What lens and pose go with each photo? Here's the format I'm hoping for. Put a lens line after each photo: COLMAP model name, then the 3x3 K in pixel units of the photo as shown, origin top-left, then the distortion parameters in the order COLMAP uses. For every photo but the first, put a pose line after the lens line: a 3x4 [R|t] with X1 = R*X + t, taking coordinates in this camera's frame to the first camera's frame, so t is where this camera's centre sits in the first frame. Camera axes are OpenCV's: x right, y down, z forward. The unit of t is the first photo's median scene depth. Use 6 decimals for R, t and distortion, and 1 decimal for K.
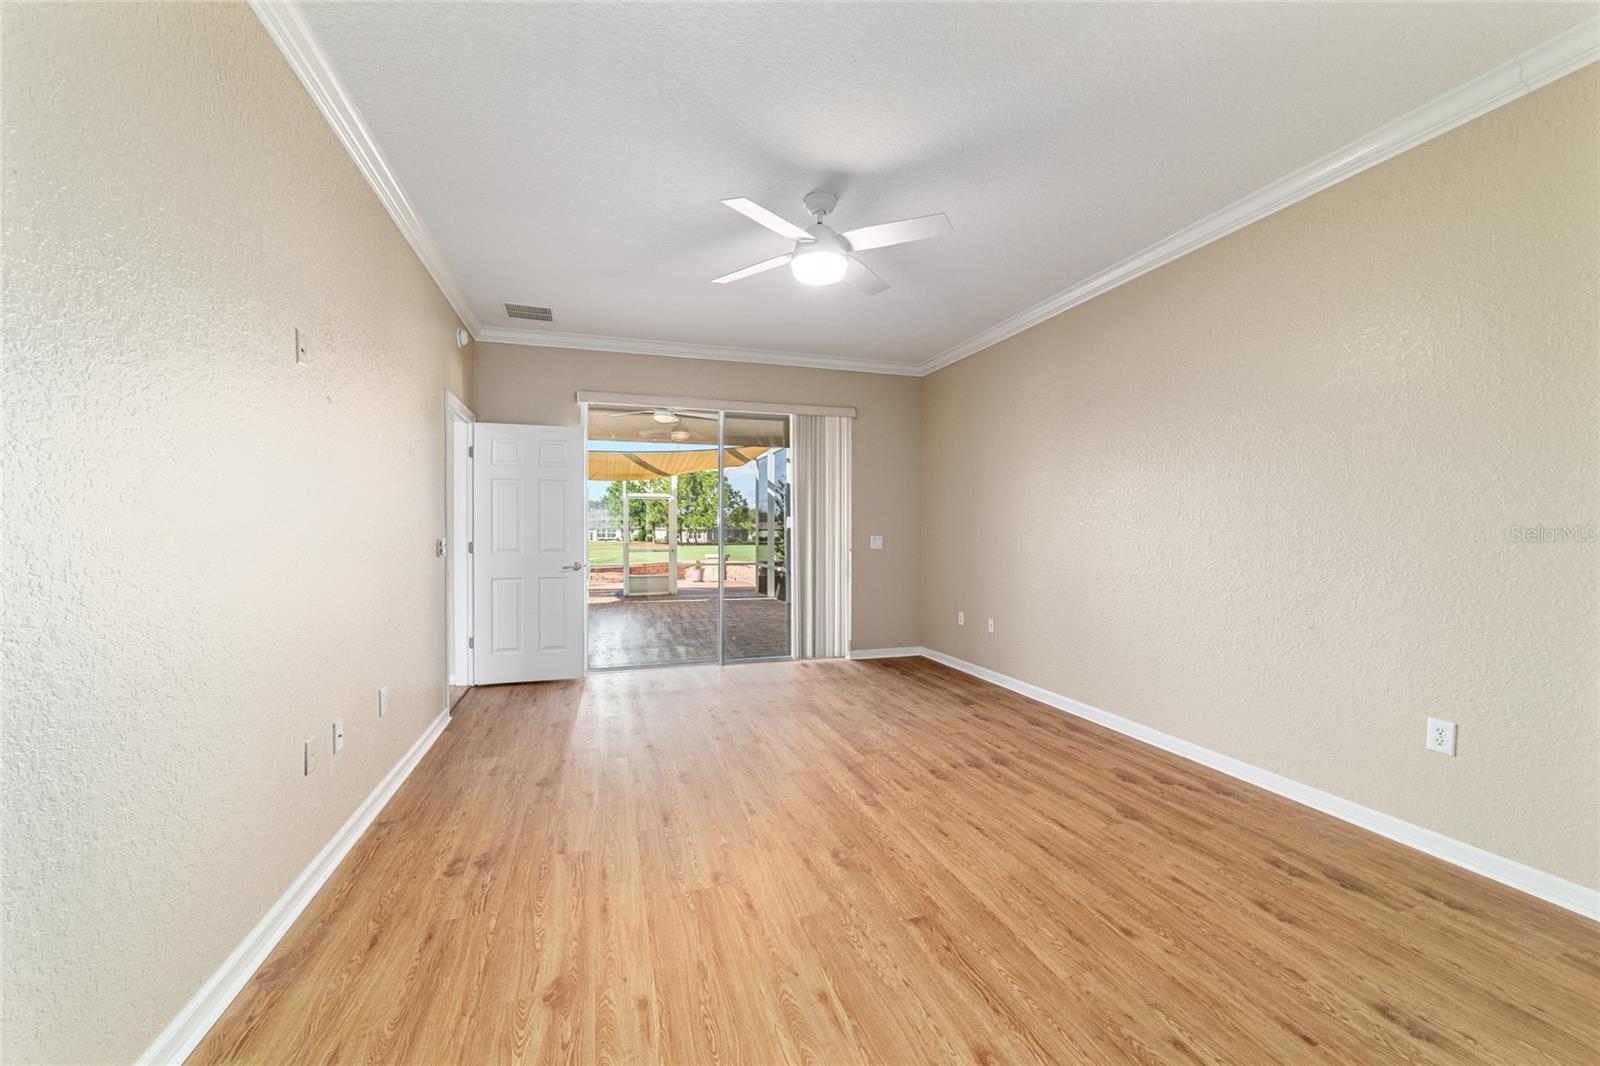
lens RADIAL K [[612.5, 0, 800.0], [0, 612.5, 533.0], [0, 0, 1]] dist [-0.020299, 0.009333]
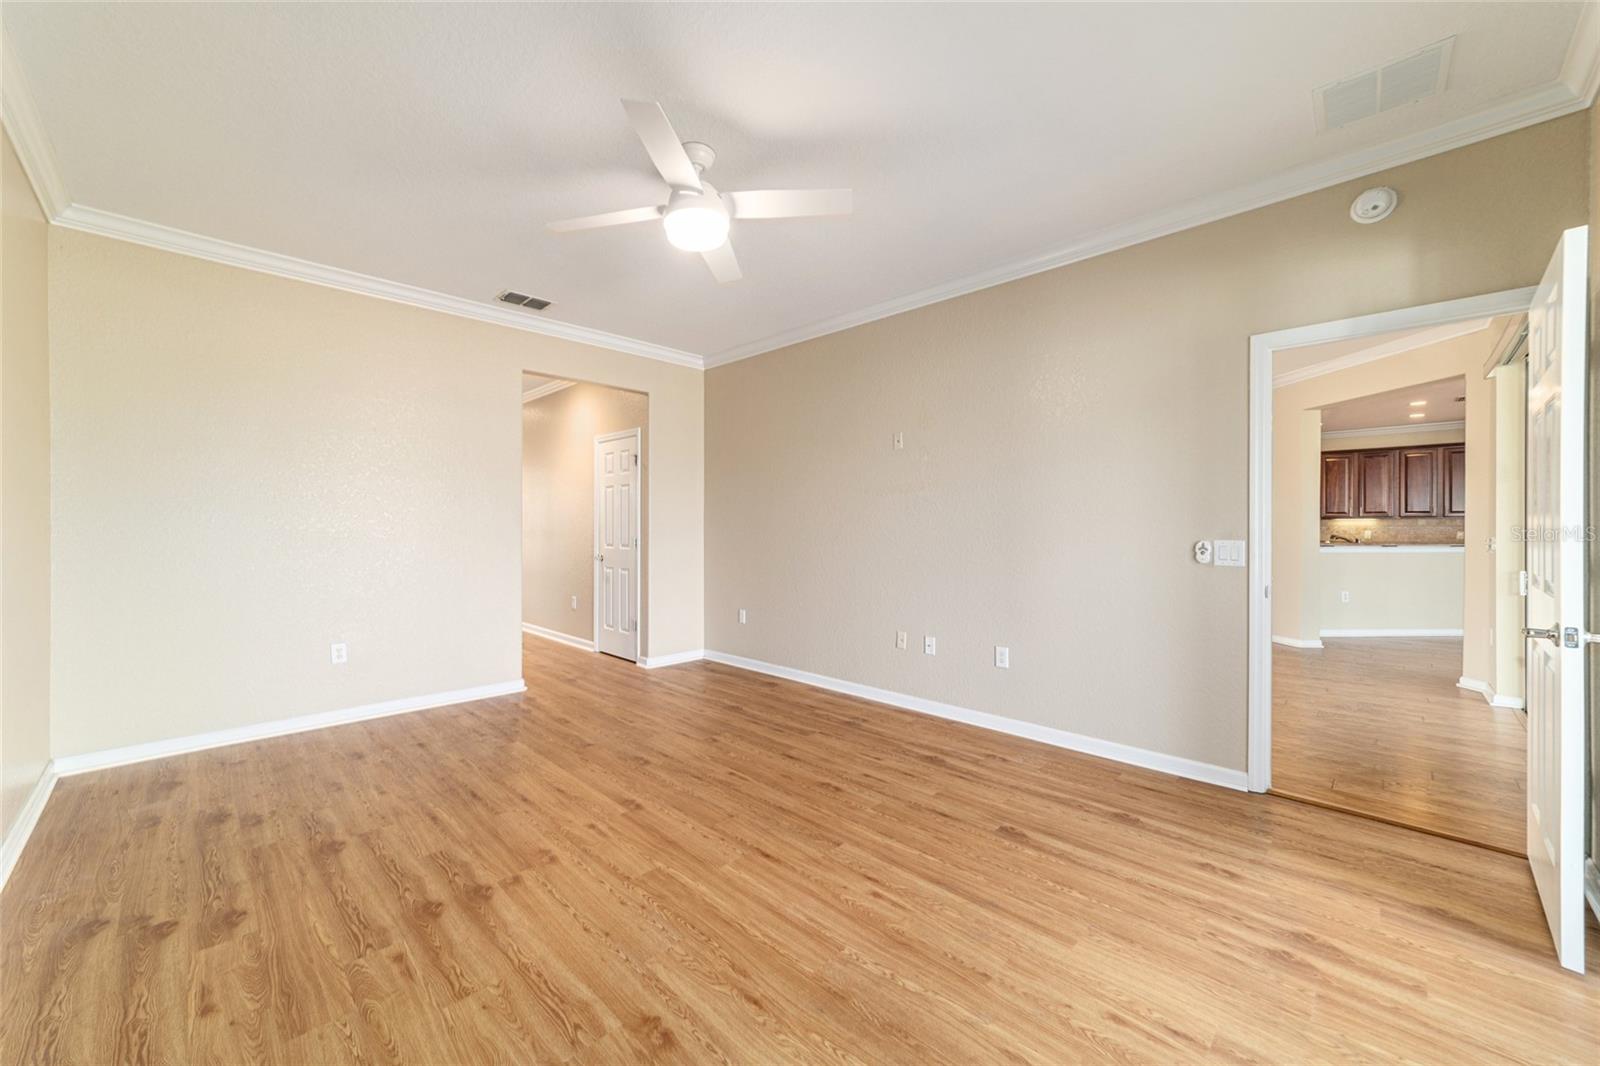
lens RADIAL K [[612.5, 0, 800.0], [0, 612.5, 533.0], [0, 0, 1]] dist [-0.020299, 0.009333]
pose [[-0.885501, 0.003963, -0.464621, 0.324801], [-0.003376, 0.999882, 0.014963, -0.013838], [0.464625, 0.014818, -0.885383, 1.970912]]
